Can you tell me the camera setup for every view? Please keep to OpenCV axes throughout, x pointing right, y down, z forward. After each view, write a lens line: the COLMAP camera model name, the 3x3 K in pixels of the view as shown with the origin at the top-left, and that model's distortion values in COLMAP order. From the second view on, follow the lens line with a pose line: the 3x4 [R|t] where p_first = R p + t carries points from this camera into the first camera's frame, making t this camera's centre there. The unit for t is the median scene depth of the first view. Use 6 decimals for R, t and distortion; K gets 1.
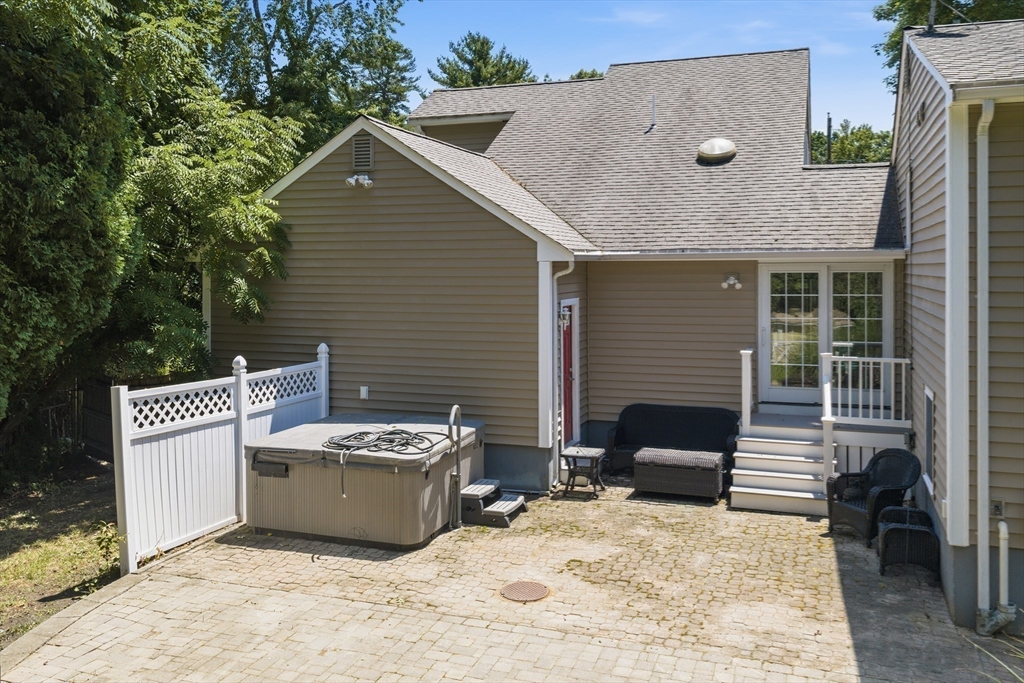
lens RADIAL K [[862.0, 0, 513.8], [0, 862.0, 280.0], [0, 0, 1]] dist [0.026476, -0.044459]
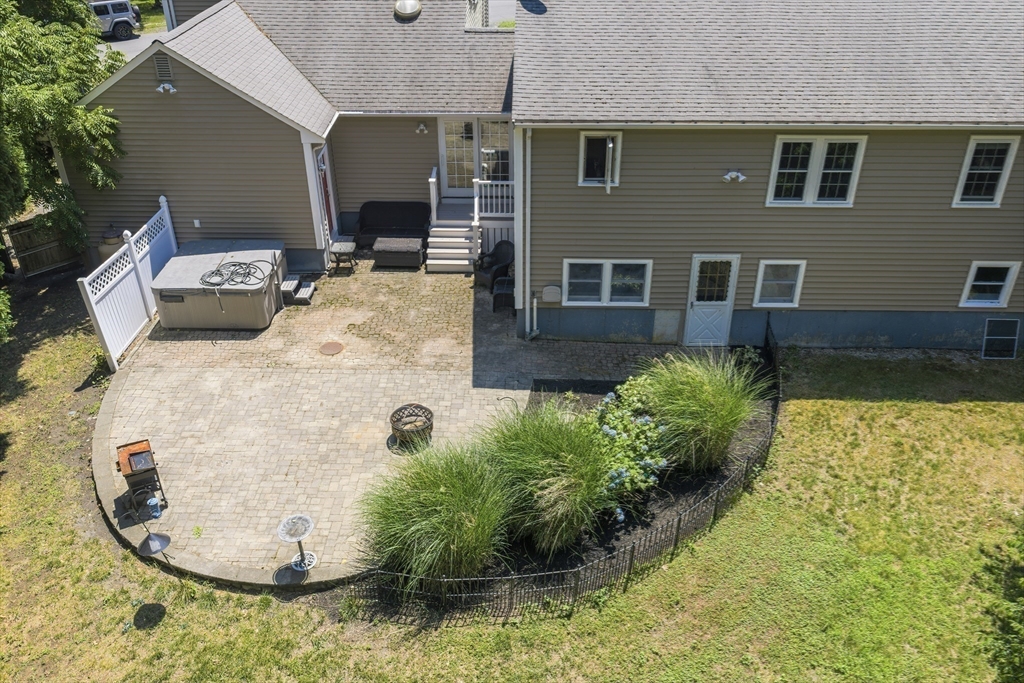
lens RADIAL K [[862.0, 0, 509.7], [0, 862.0, 341.8], [0, 0, 1]] dist [0.026476, -0.044459]
pose [[0.950150, -0.166826, 0.263409, -0.090666], [0.006724, 0.855586, 0.517618, -0.537002], [-0.311721, -0.490043, 0.814056, -0.611053]]
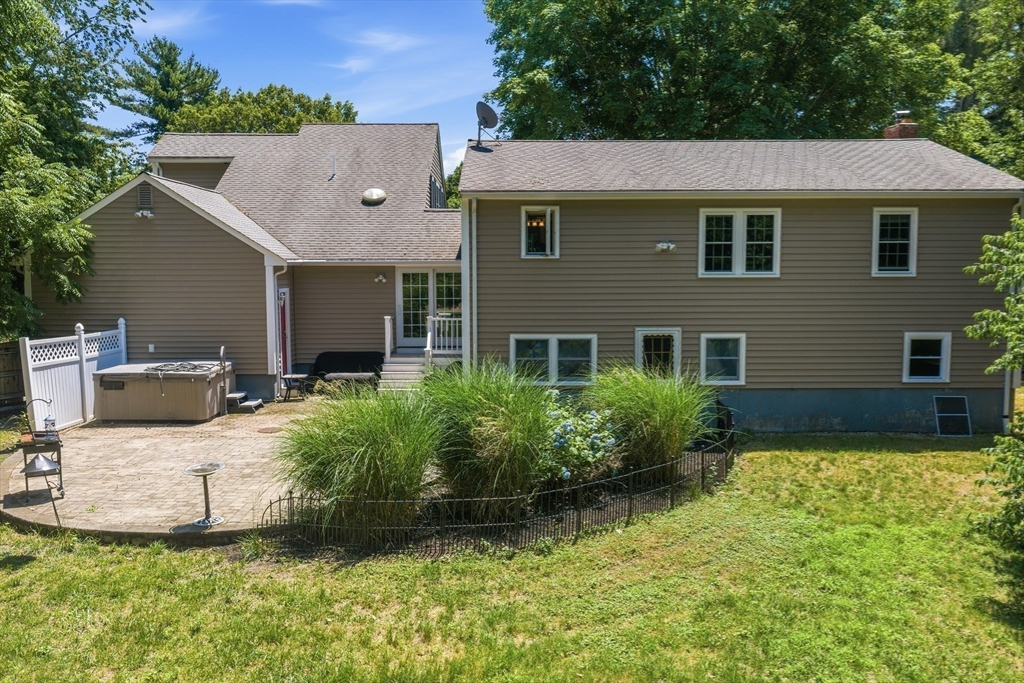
lens RADIAL K [[862.0, 0, 510.9], [0, 862.0, 344.2], [0, 0, 1]] dist [0.026476, -0.044459]
pose [[0.939676, -0.028447, 0.340880, -0.102613], [0.003948, 0.997372, 0.072349, 0.011066], [-0.342042, -0.066639, 0.937319, -0.780372]]
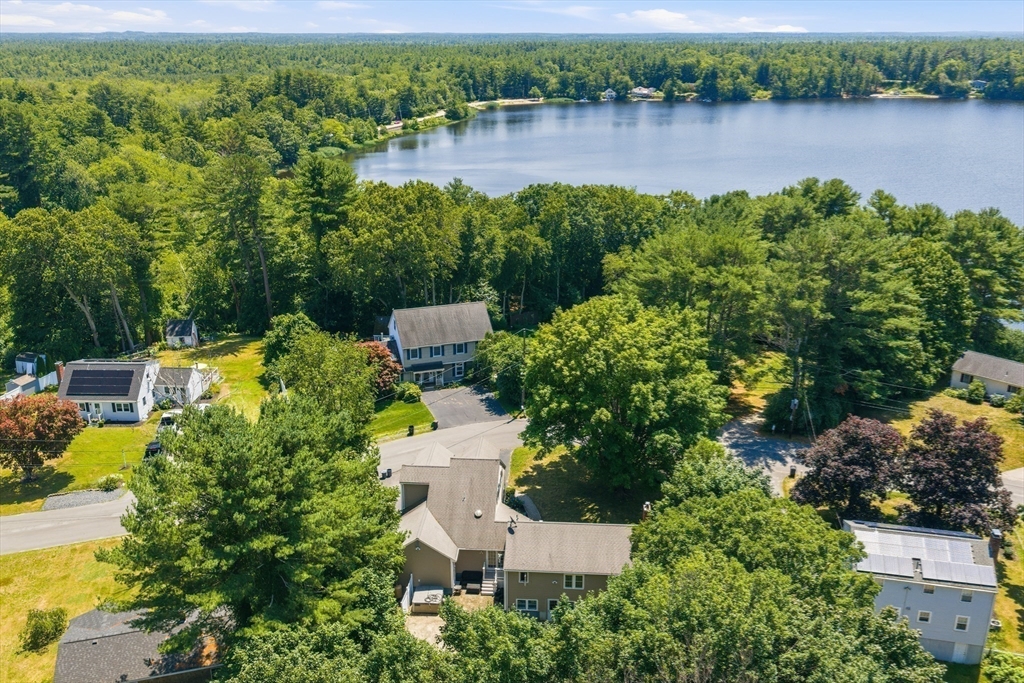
lens RADIAL K [[862.0, 0, 520.3], [0, 862.0, 339.4], [0, 0, 1]] dist [0.026476, -0.044459]
pose [[0.960455, -0.086100, 0.264789, -0.989114], [-0.002348, 0.948449, 0.316920, -3.484661], [-0.278426, -0.305010, 0.910740, -4.267603]]
